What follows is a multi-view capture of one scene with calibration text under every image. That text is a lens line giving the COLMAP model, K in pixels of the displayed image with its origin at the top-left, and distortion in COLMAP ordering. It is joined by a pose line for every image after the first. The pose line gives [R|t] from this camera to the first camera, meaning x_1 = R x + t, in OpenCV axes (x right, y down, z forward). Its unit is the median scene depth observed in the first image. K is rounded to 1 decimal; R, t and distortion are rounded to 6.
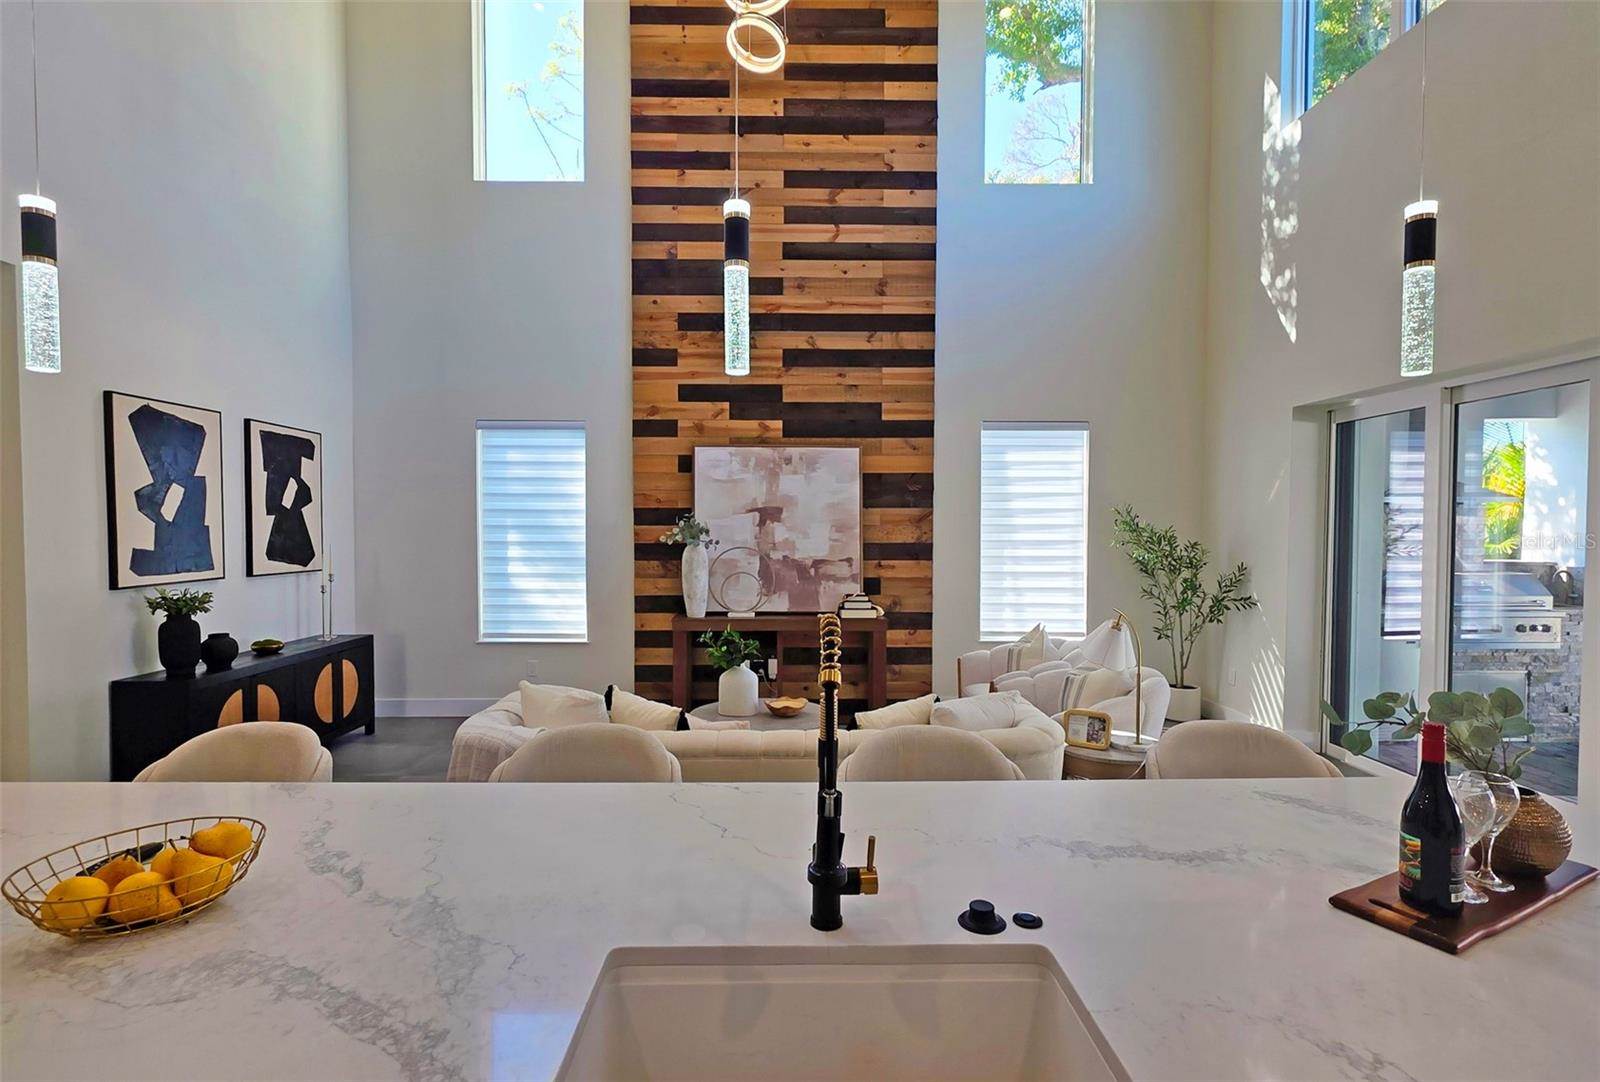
lens RADIAL K [[772.0, 0, 800.0], [0, 772.0, 541.0], [0, 0, 1]] dist [0.002374, -0.000241]
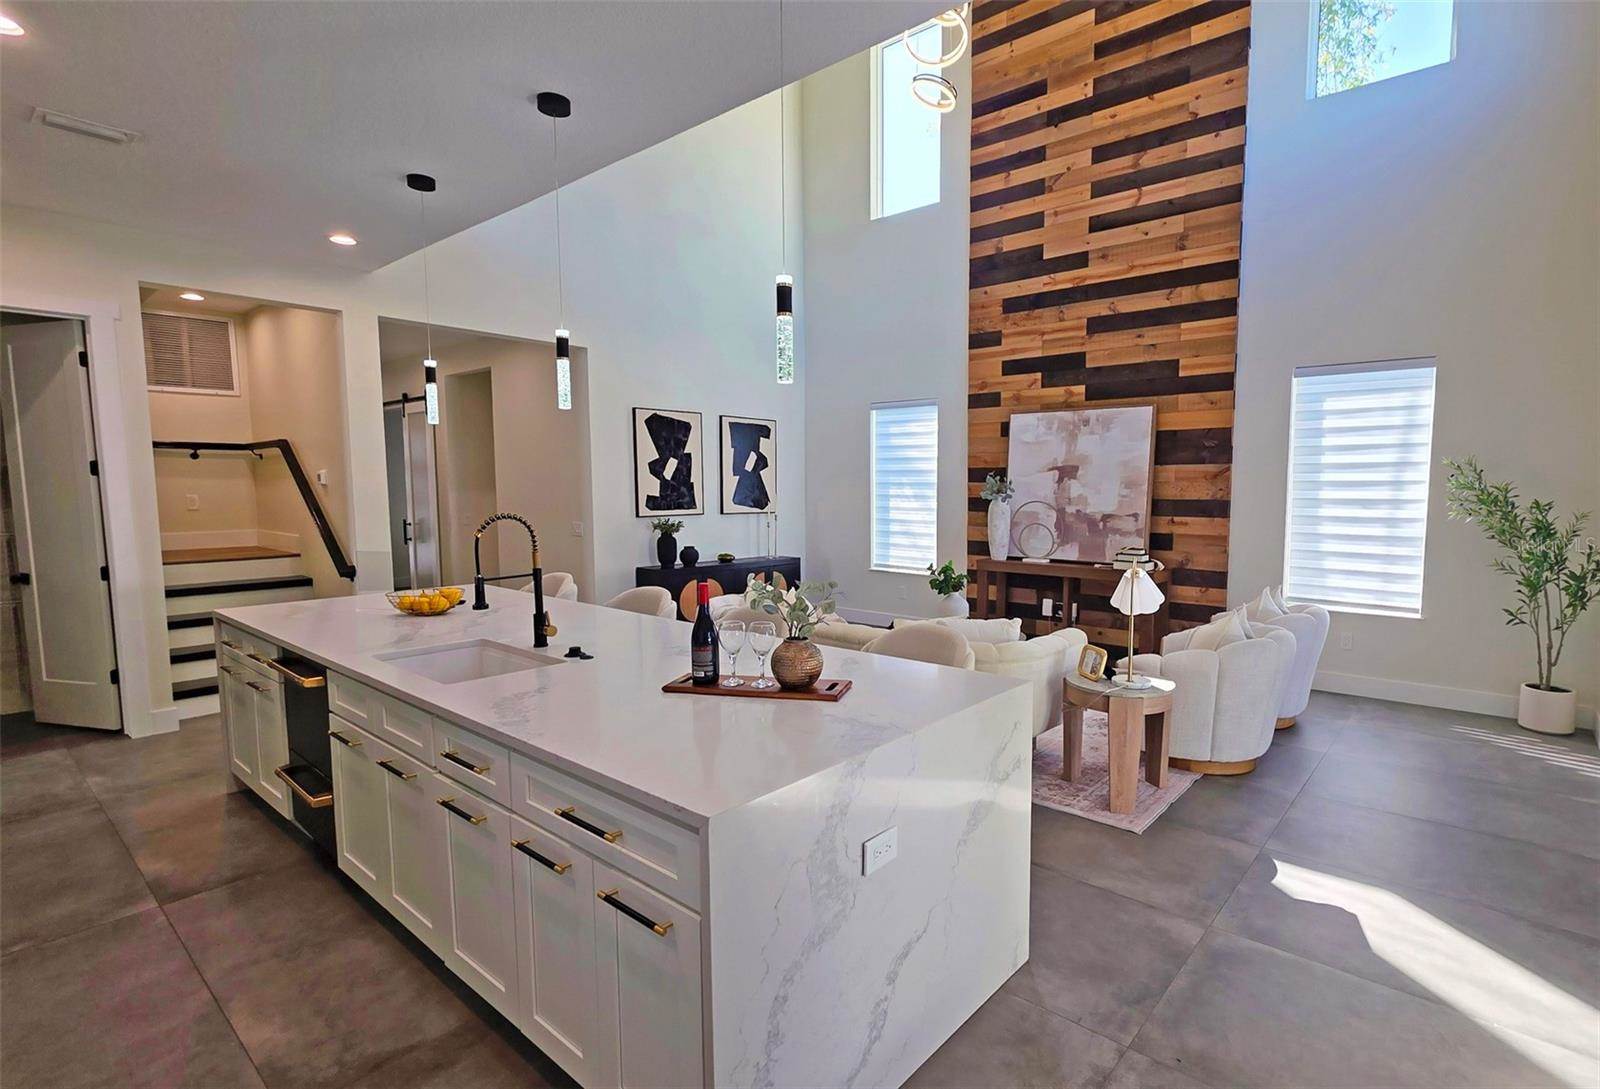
lens RADIAL K [[777.8, 0, 878.5], [0, 777.8, 541.6], [0, 0, 1]] dist [-0.000055, 0.000112]
pose [[0.771237, 0.046981, -0.634812, 0.458091], [-0.013895, 0.998278, 0.056999, 0.004983], [0.636396, -0.035138, 0.770562, -0.032946]]
